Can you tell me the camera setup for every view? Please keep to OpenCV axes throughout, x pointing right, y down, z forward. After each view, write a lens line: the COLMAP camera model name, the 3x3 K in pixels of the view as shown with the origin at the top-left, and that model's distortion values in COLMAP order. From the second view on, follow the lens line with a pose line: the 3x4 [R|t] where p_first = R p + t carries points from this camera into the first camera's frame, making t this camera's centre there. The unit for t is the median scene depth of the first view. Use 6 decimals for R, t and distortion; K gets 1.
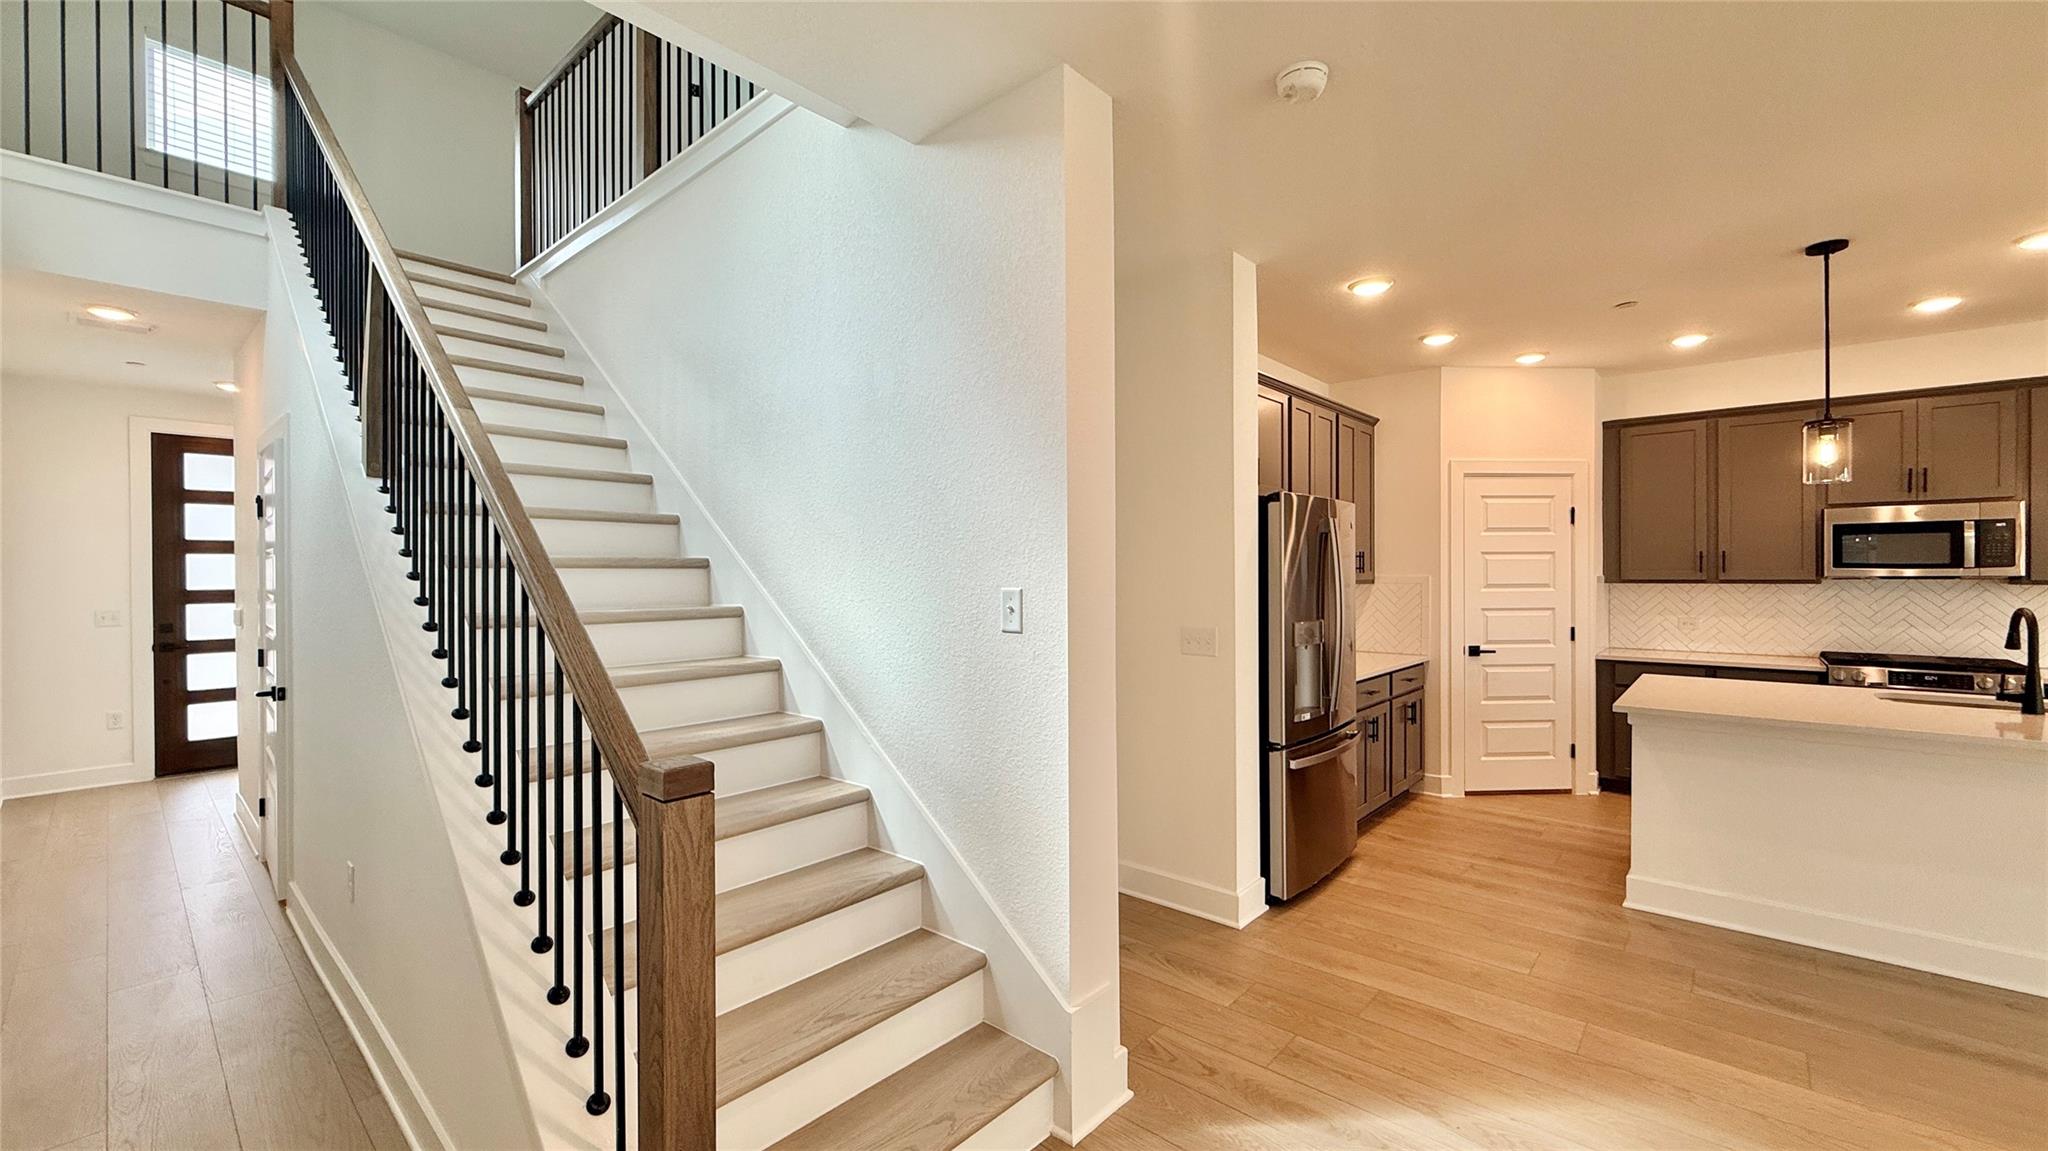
lens RADIAL K [[814.1, 0, 1018.3], [0, 814.1, 579.1], [0, 0, 1]] dist [-0.001086, -0.000609]
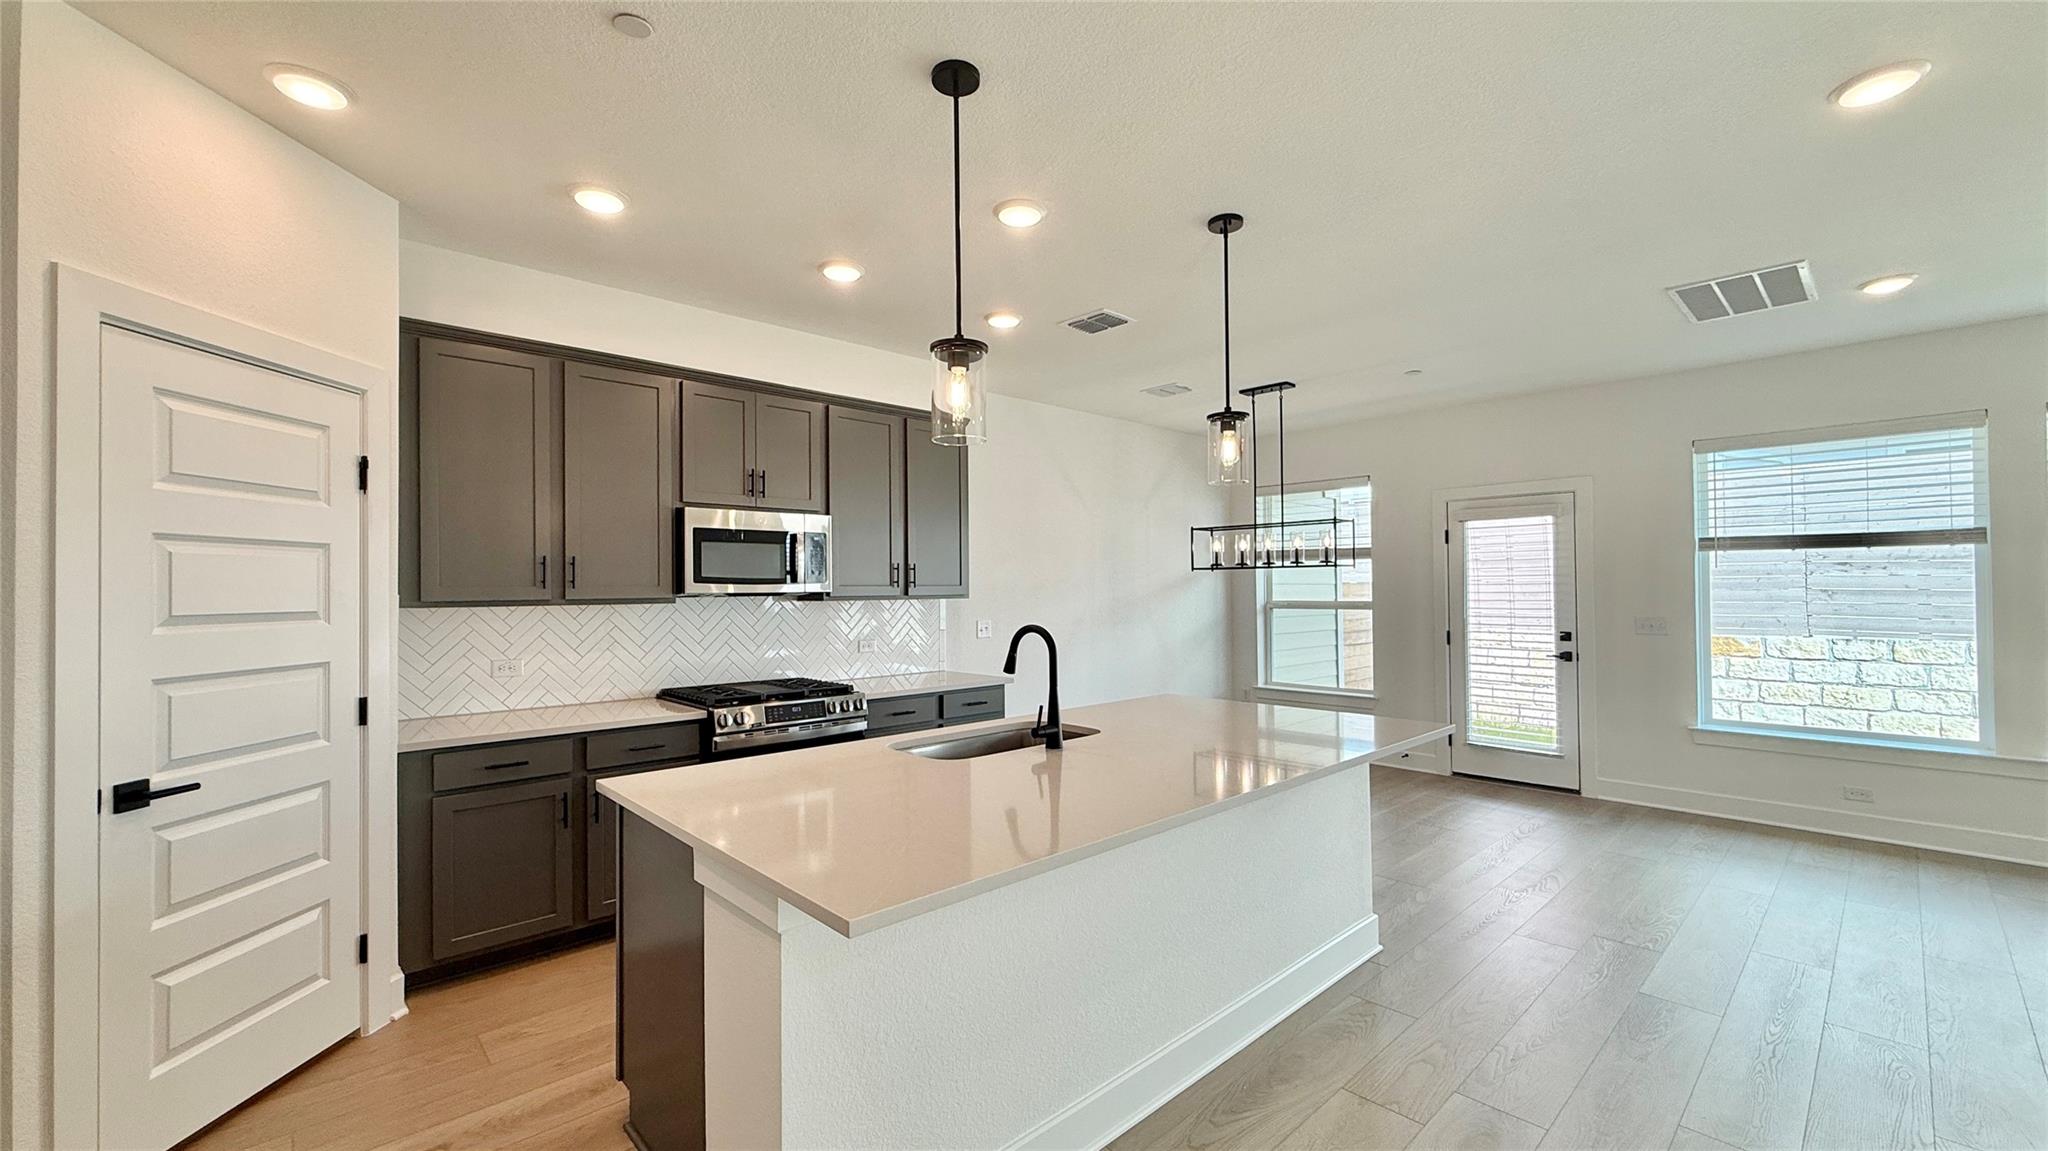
lens RADIAL K [[814.1, 0, 1013.6], [0, 814.1, 579.0], [0, 0, 1]] dist [-0.001086, -0.000609]
pose [[0.097059, 0.017572, 0.995123, 0.236839], [0.014309, 0.999716, -0.019048, 0.001791], [-0.995176, 0.016088, 0.096780, 0.584477]]
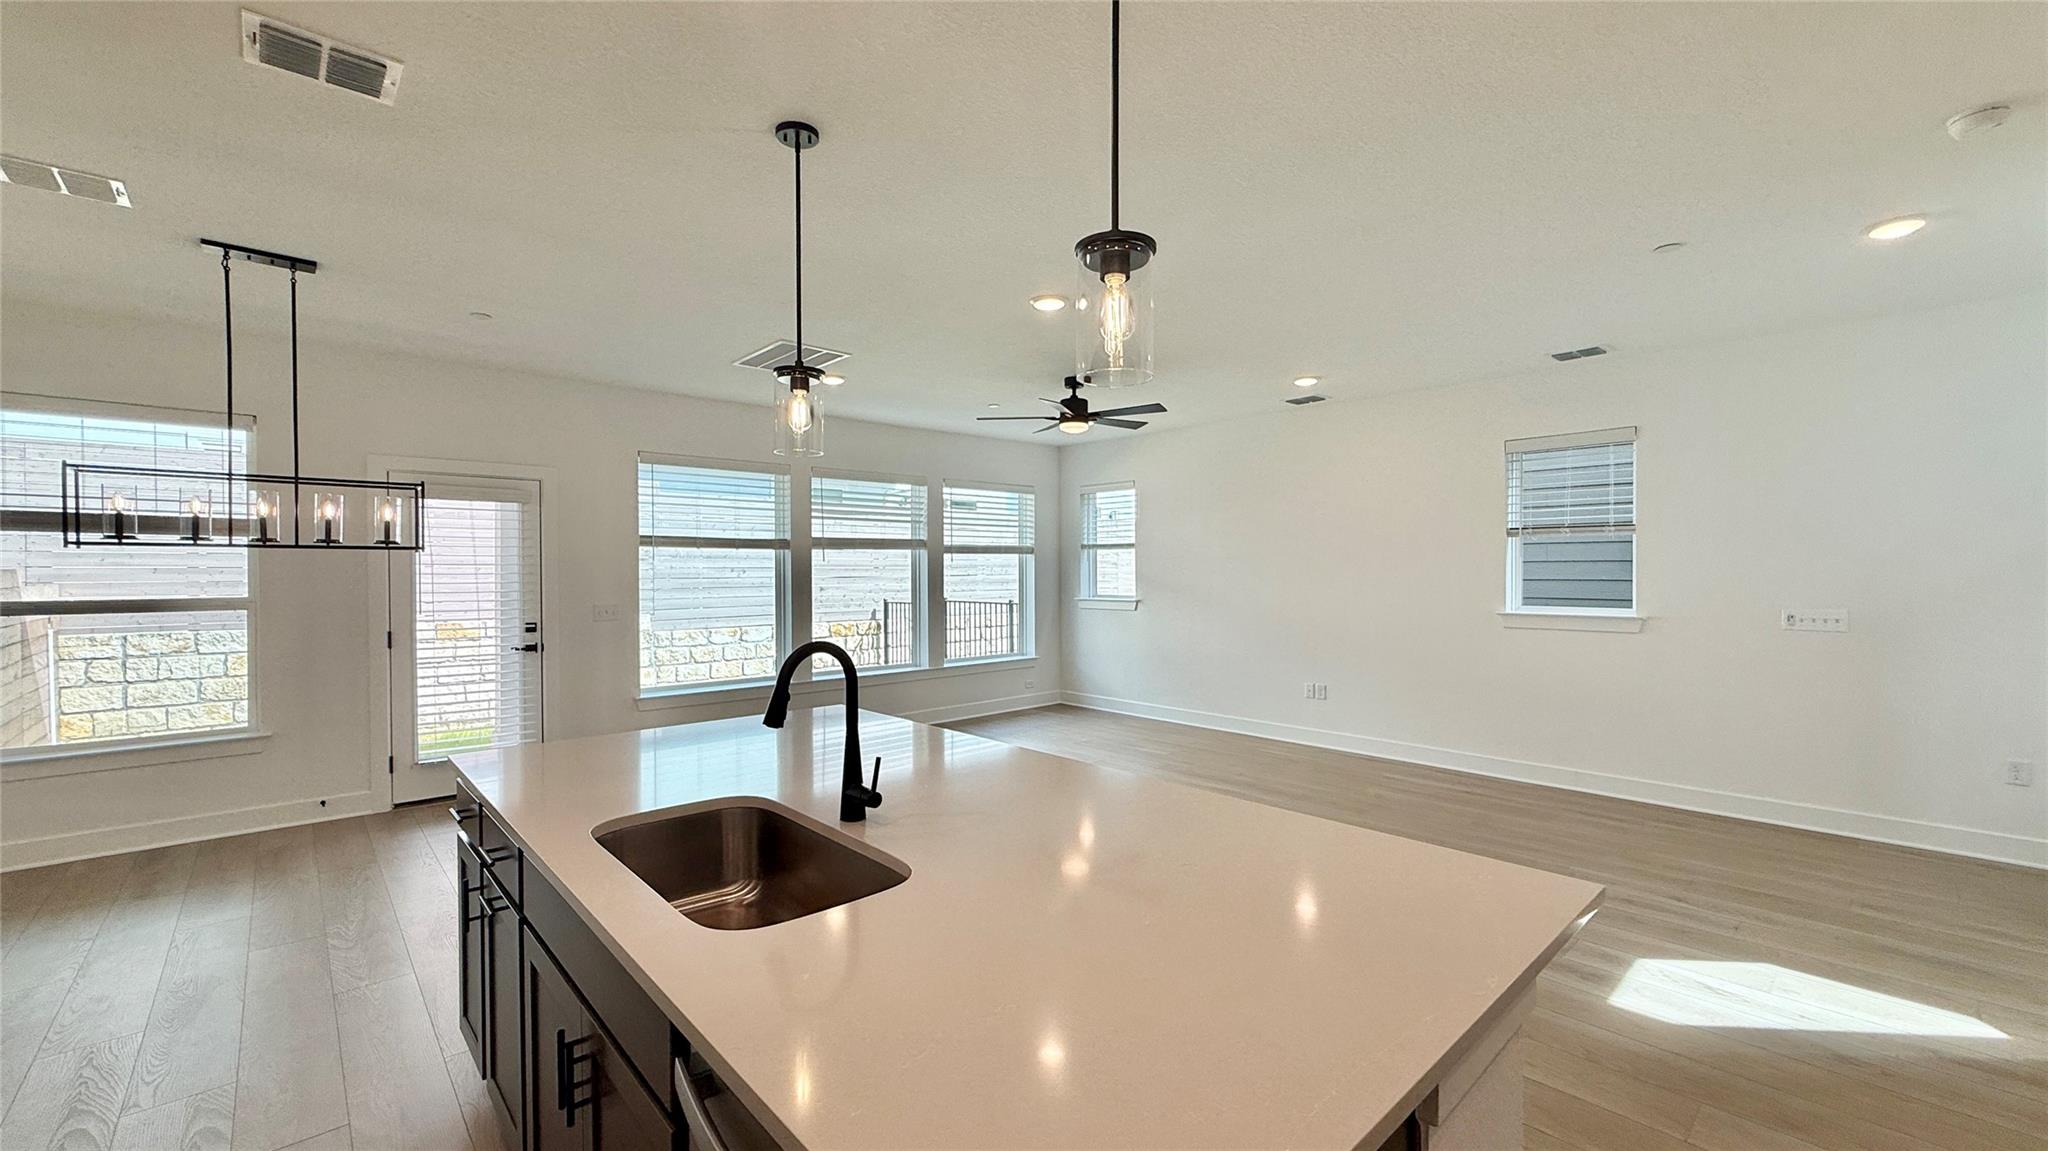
lens RADIAL K [[814.1, 0, 1012.6], [0, 814.1, 570.0], [0, 0, 1]] dist [-0.001086, -0.000609]
pose [[-0.994772, 0.006900, 0.101891, 0.665062], [0.007706, 0.999942, 0.007521, -0.010124], [-0.101833, 0.008267, -0.994767, 0.954843]]
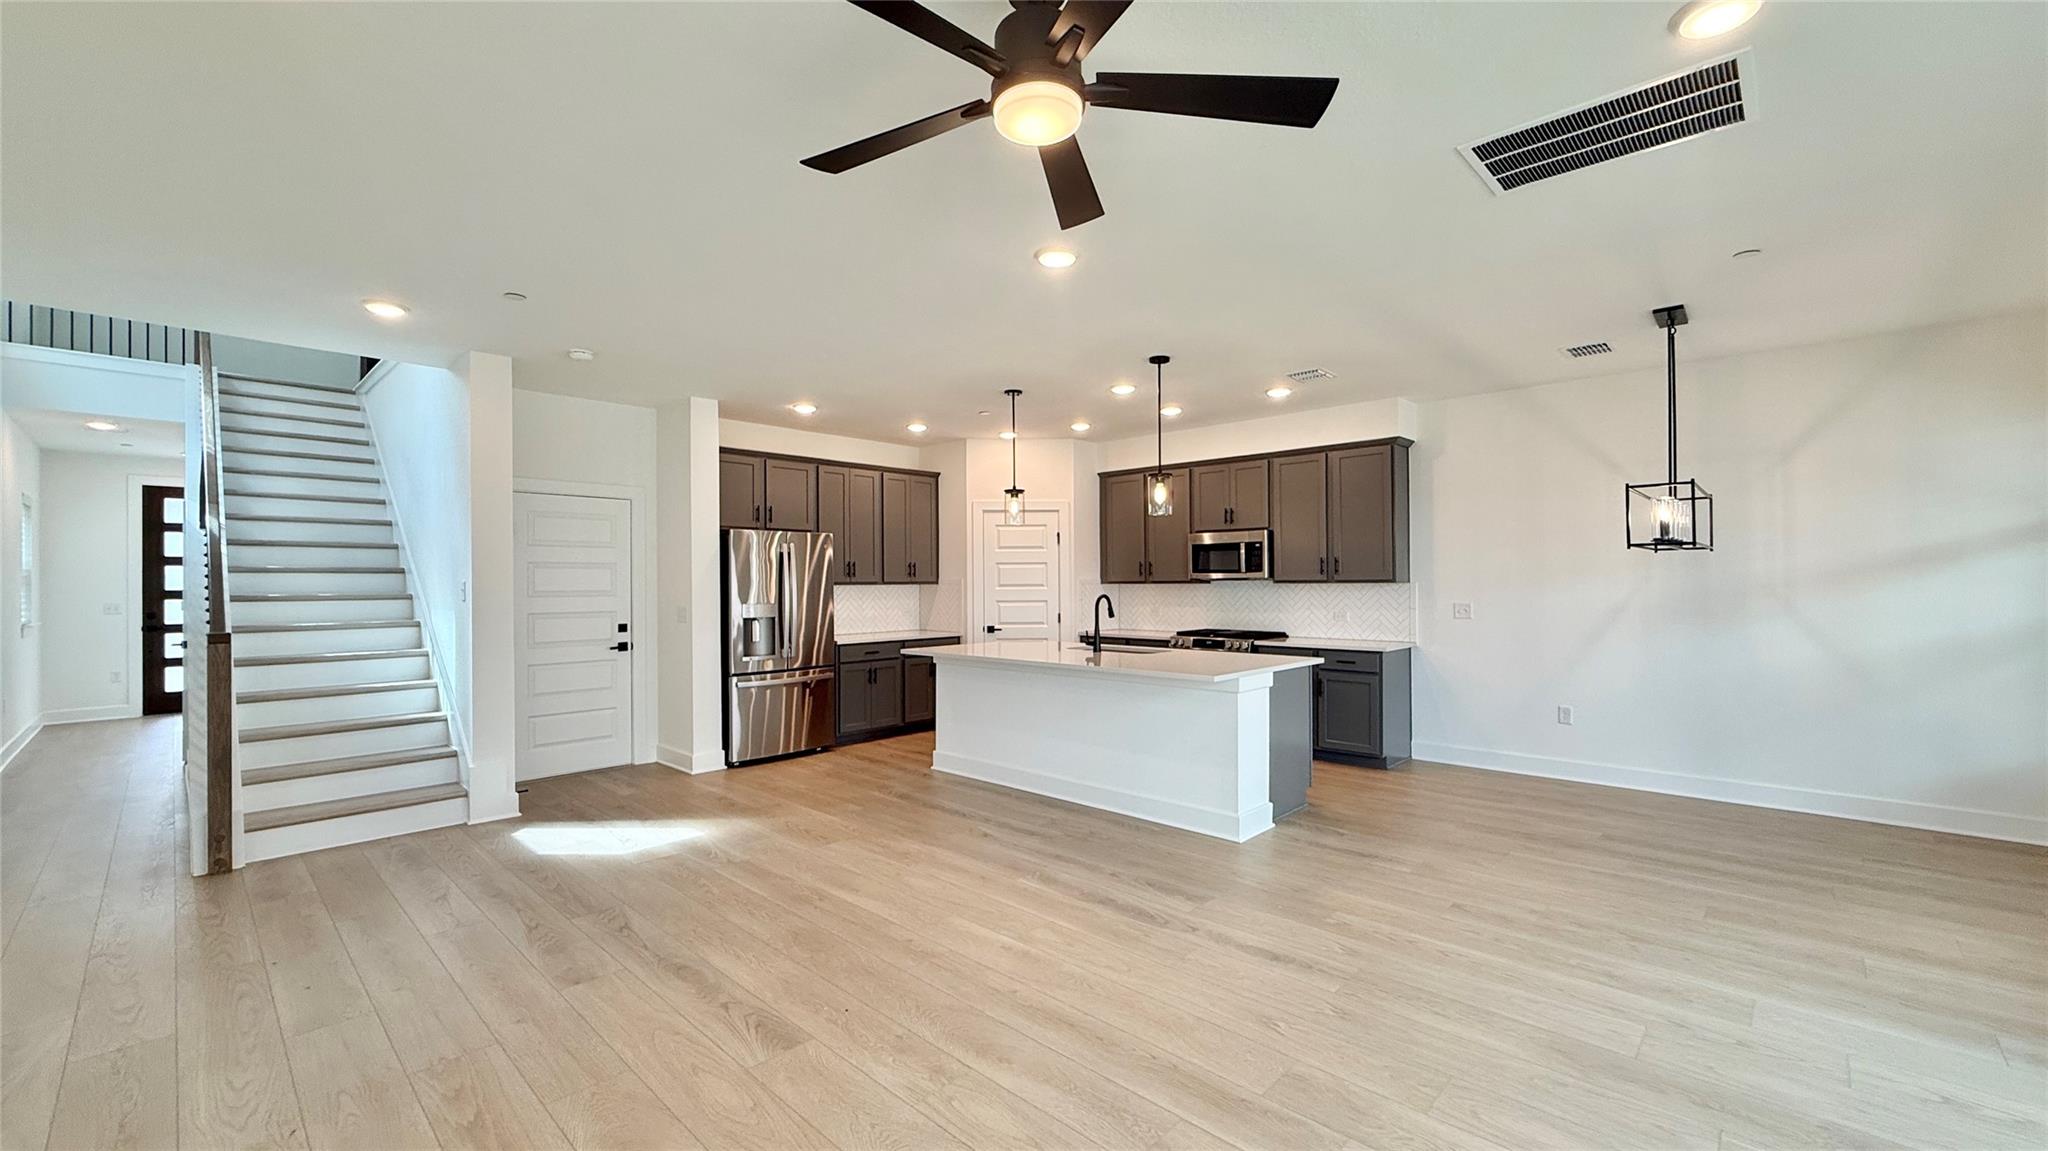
lens RADIAL K [[814.1, 0, 1021.9], [0, 814.1, 579.4], [0, 0, 1]] dist [-0.001086, -0.000609]
pose [[0.999432, -0.001542, -0.033652, 0.697373], [0.001223, 0.999954, -0.009482, 0.011659], [0.033665, 0.009435, 0.999389, -0.508730]]
